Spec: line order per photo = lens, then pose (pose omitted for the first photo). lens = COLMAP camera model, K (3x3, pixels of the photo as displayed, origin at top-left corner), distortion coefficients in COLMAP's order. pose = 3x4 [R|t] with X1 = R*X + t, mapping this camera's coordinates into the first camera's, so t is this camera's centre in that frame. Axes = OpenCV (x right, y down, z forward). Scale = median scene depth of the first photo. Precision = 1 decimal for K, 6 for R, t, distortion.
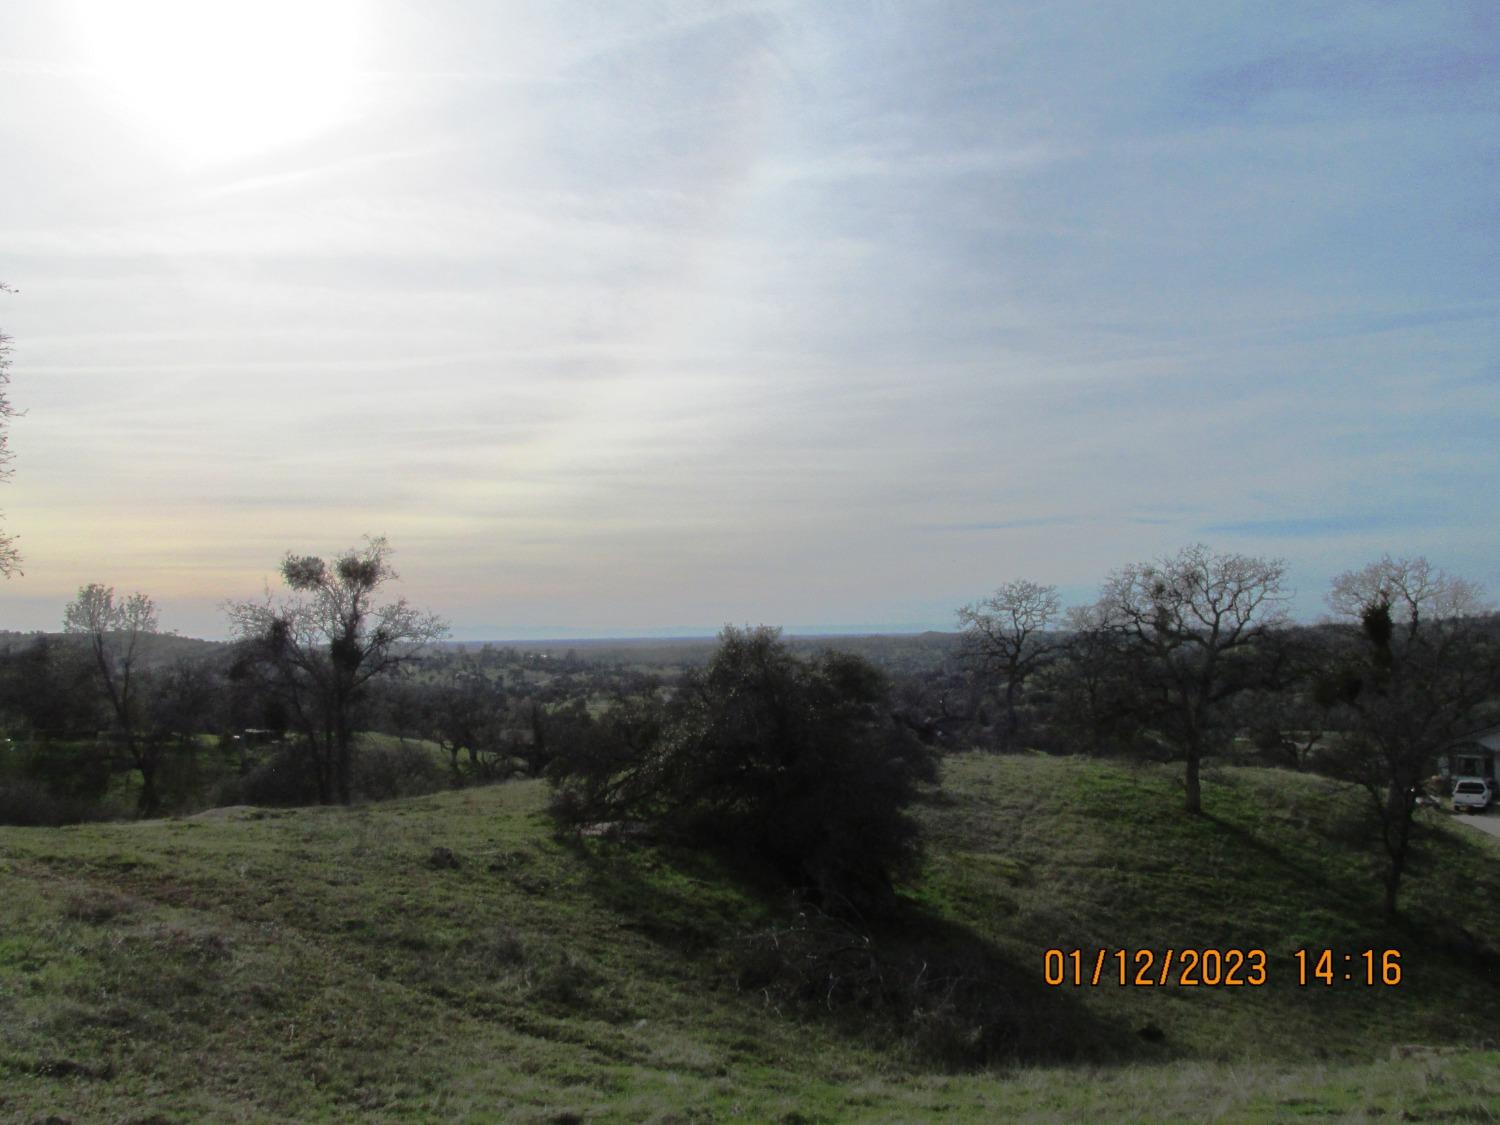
lens RADIAL K [[1237.2, 0, 758.3], [0, 1237.2, 554.8], [0, 0, 1]] dist [-0.033707, 0.000577]
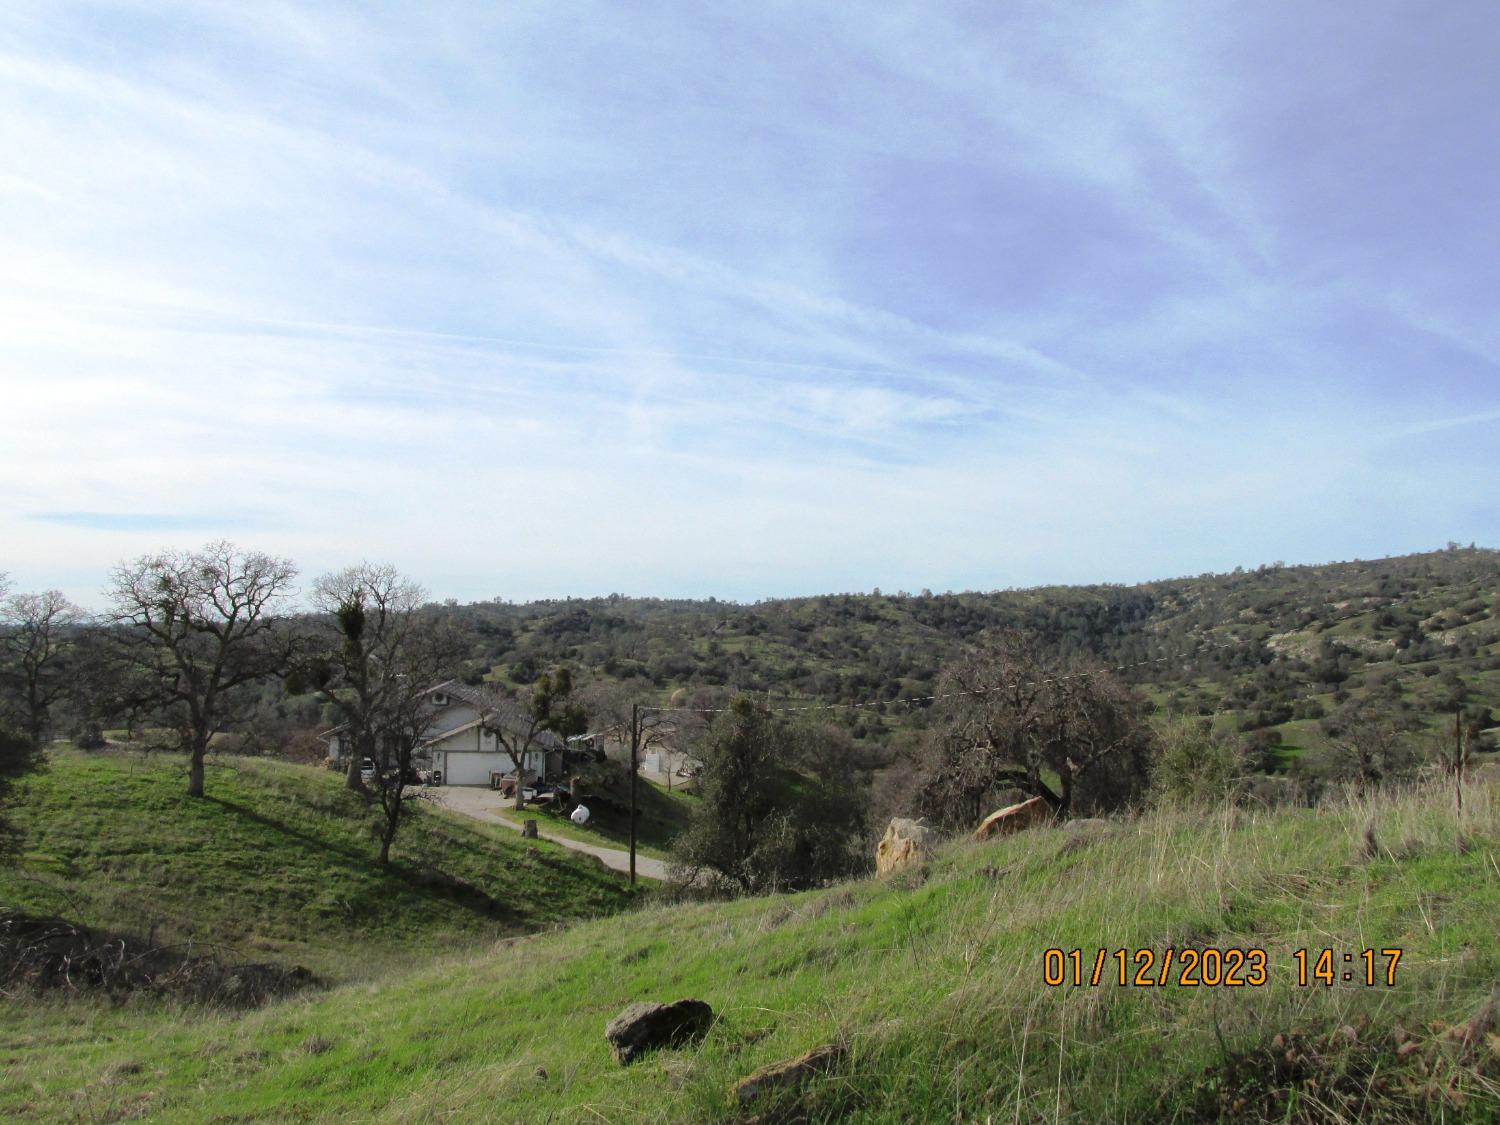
lens RADIAL K [[1244.4, 0, 750.0], [0, 1244.4, 562.5], [0, 0, 1]] dist [-0.034969, 0.011917]
pose [[0.624058, 0.057282, 0.779275, -0.186049], [-0.063495, 0.997729, -0.022492, 0.005037], [-0.778794, -0.035444, 0.626278, -0.016066]]
